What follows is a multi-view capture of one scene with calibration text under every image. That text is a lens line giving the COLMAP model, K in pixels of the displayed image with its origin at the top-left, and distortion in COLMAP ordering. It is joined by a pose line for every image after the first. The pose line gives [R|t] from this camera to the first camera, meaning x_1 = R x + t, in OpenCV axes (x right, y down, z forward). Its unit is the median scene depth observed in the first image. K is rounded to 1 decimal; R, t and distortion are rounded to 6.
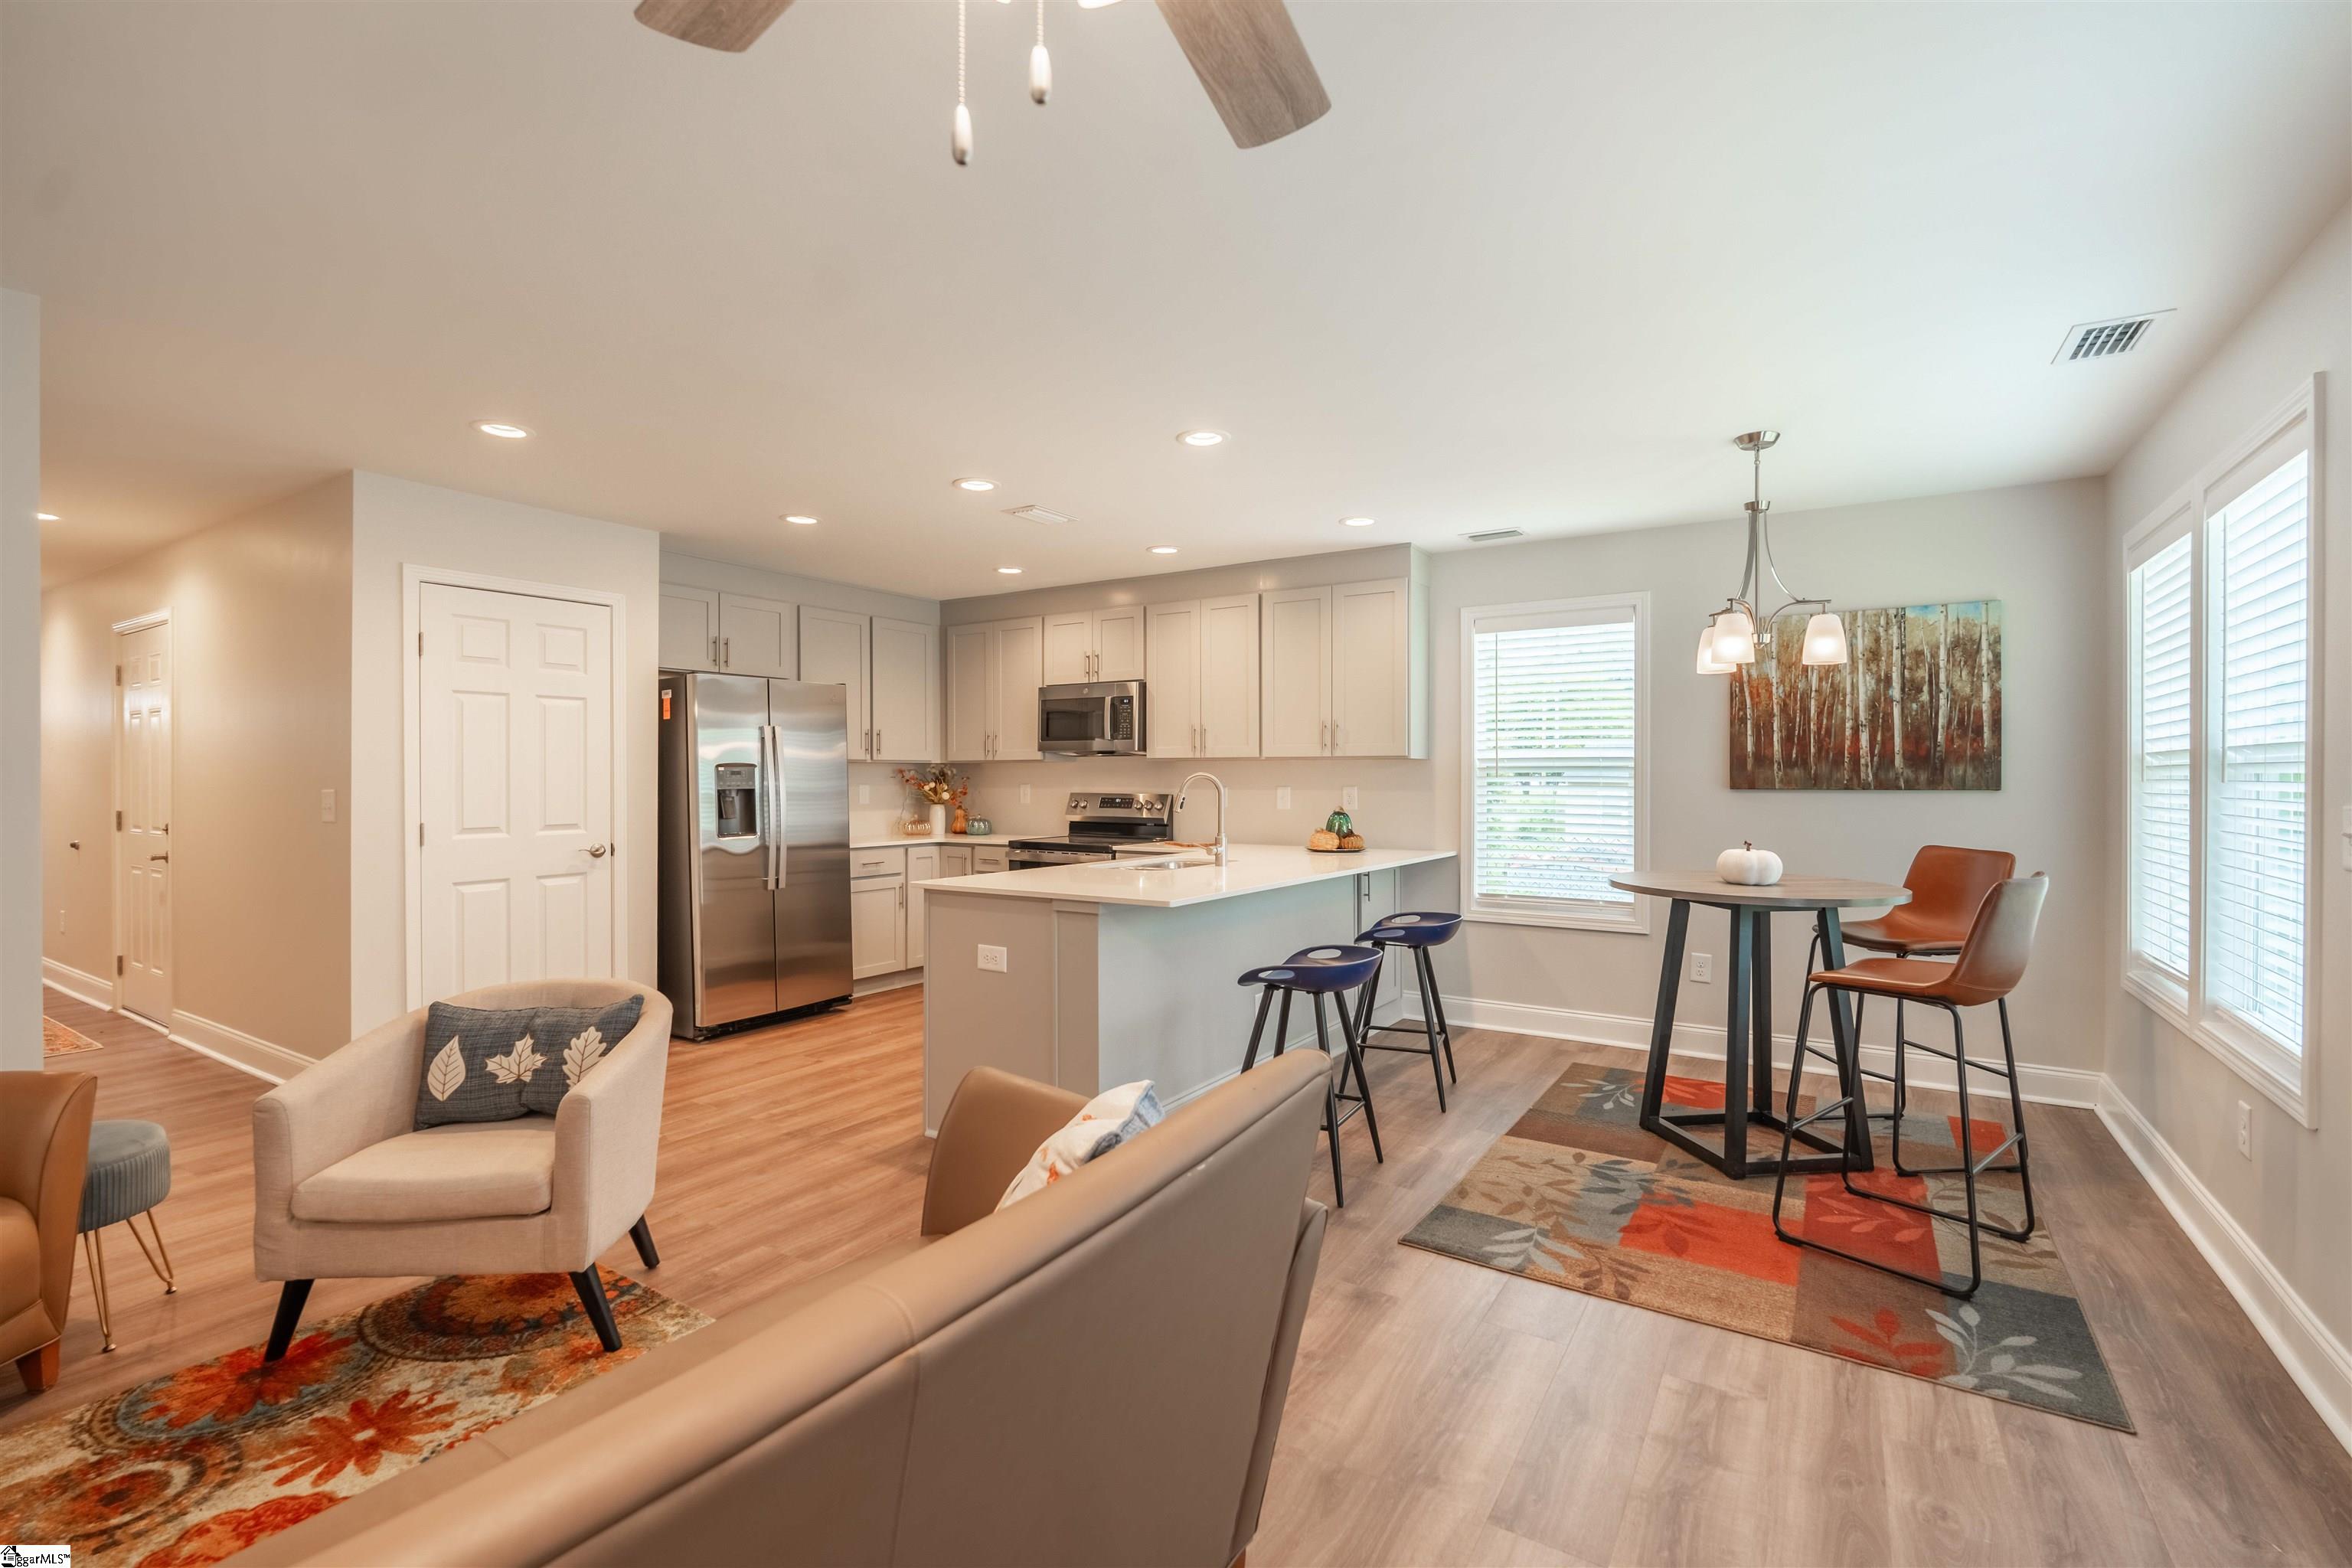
lens RADIAL K [[1067.9, 0, 1159.6], [0, 1067.9, 783.3], [0, 0, 1]] dist [0.002438, -0.000017]
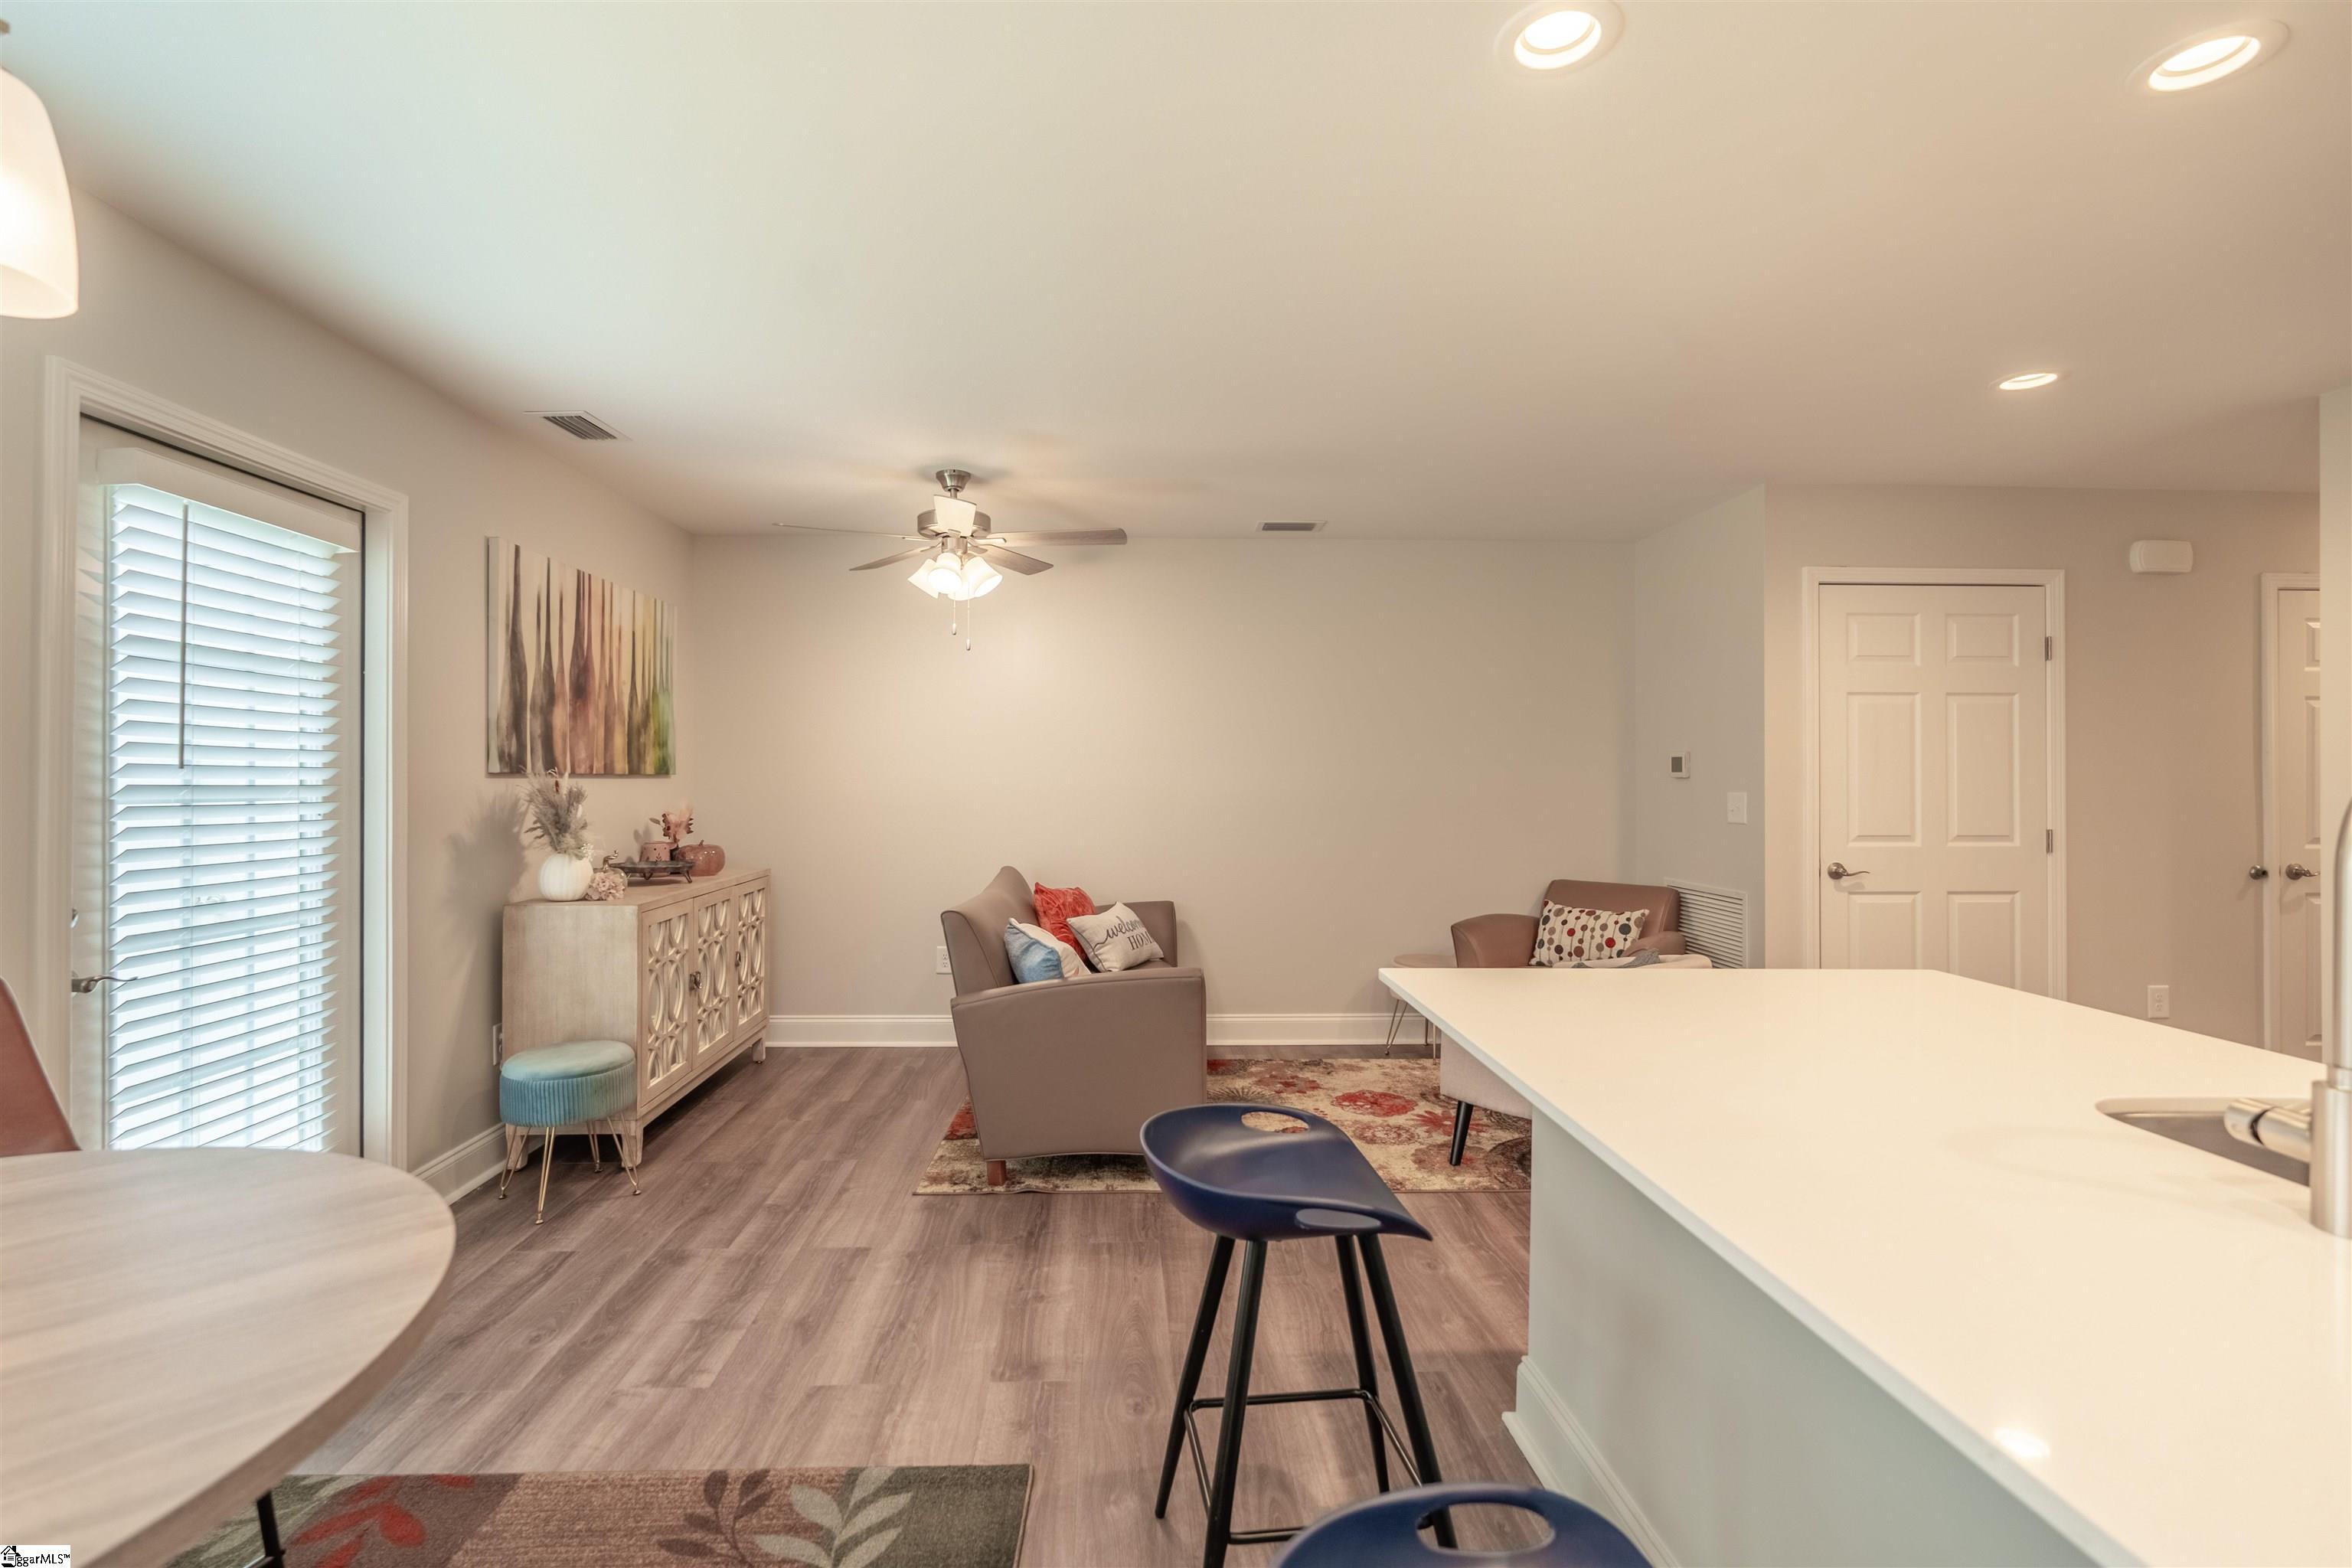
lens RADIAL K [[1067.9, 0, 1181.3], [0, 1067.9, 773.1], [0, 0, 1]] dist [0.002438, -0.000017]
pose [[-0.811312, -0.006292, -0.584580, 0.607578], [-0.004886, 0.999980, -0.003981, -0.009075], [0.584594, -0.000374, -0.811326, 1.789521]]
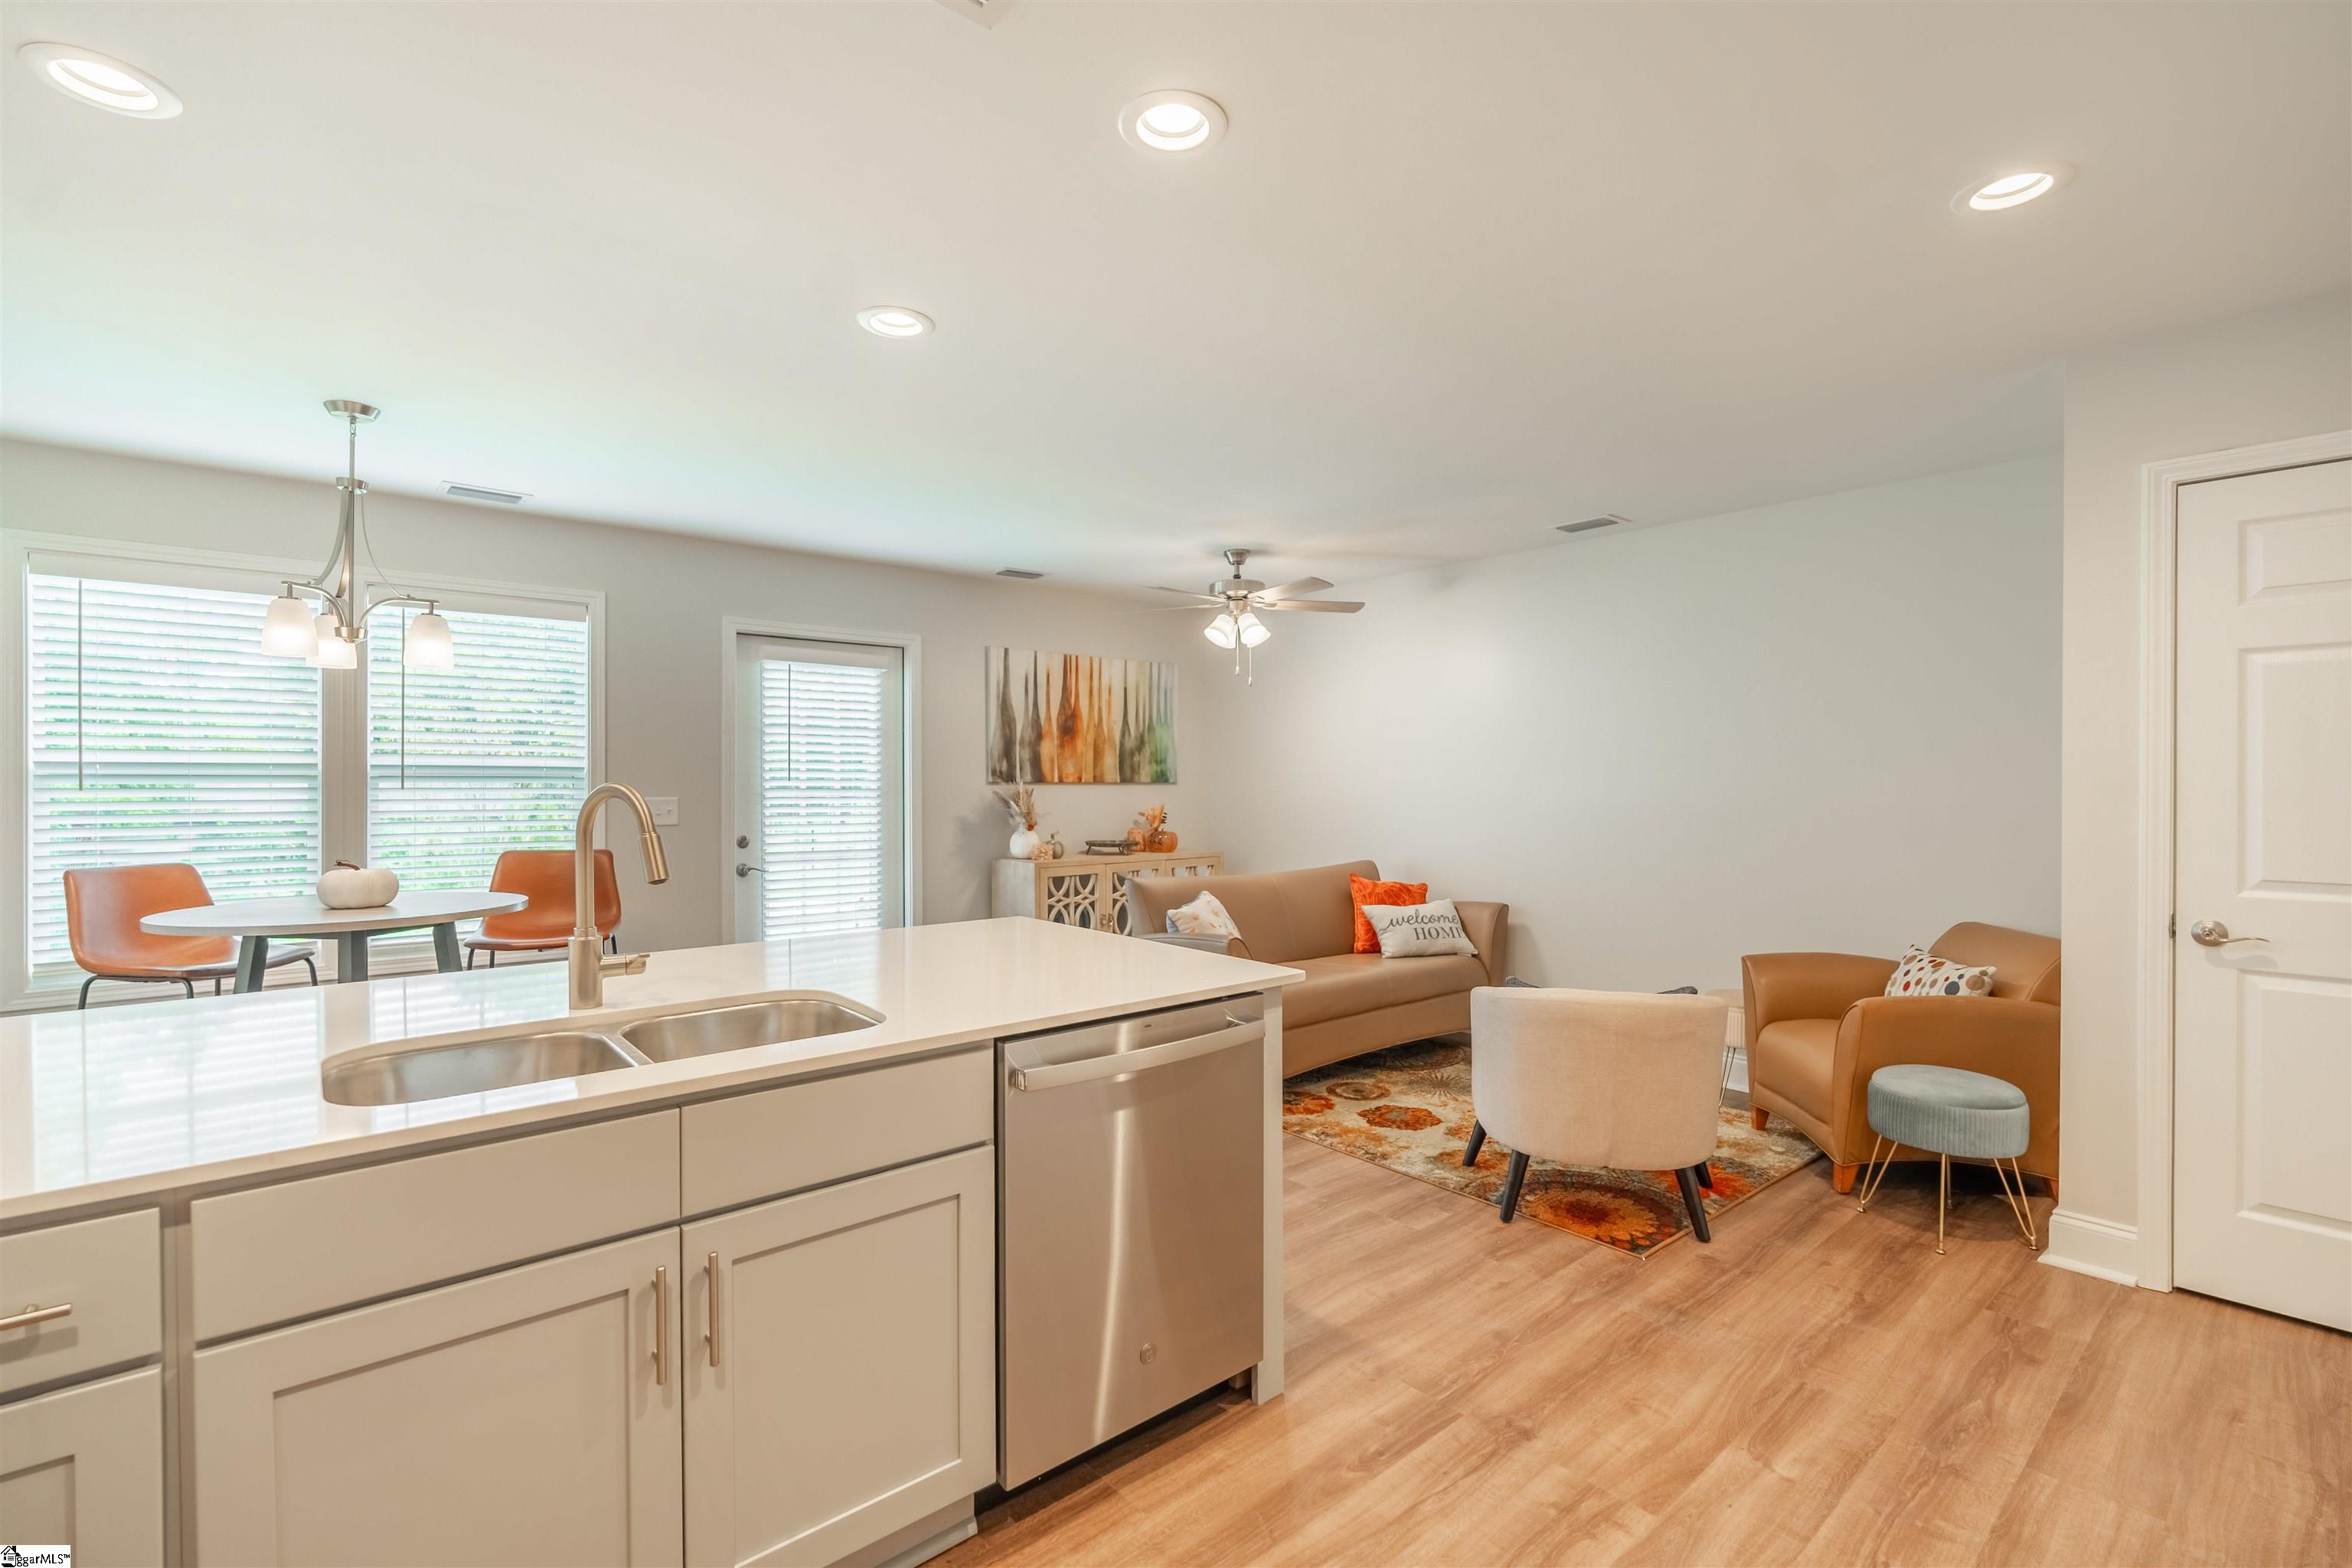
lens RADIAL K [[1067.9, 0, 1176.8], [0, 1067.9, 792.0], [0, 0, 1]] dist [0.002438, -0.000017]
pose [[-0.962584, -0.007023, 0.270894, -0.471257], [-0.004147, 0.999929, 0.011188, -0.015413], [-0.270953, 0.009646, -0.962544, 2.316767]]
